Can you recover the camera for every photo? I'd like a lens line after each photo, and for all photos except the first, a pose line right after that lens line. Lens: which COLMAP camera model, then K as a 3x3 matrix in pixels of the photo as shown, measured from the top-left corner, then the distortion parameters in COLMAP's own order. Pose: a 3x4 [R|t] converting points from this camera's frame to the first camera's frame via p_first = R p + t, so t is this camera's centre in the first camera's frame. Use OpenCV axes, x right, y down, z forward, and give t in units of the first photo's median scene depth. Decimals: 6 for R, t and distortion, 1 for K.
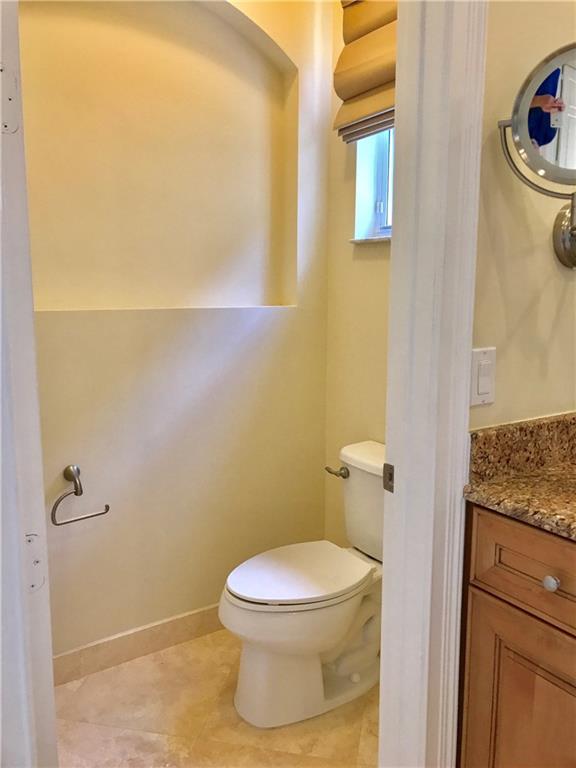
lens RADIAL K [[627.5, 0, 288.0], [0, 627.5, 384.0], [0, 0, 1]] dist [0.031121, -0.002096]
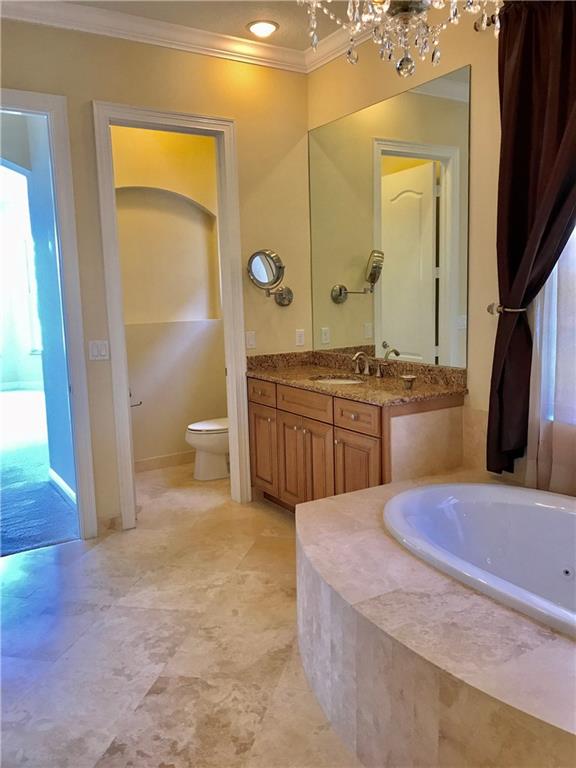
lens RADIAL K [[627.5, 0, 288.0], [0, 627.5, 384.0], [0, 0, 1]] dist [0.031121, -0.002096]
pose [[0.999450, -0.030138, -0.013849, 0.549344], [0.030022, 0.999513, -0.008480, 0.260330], [0.014098, 0.008059, 0.999868, -2.444574]]
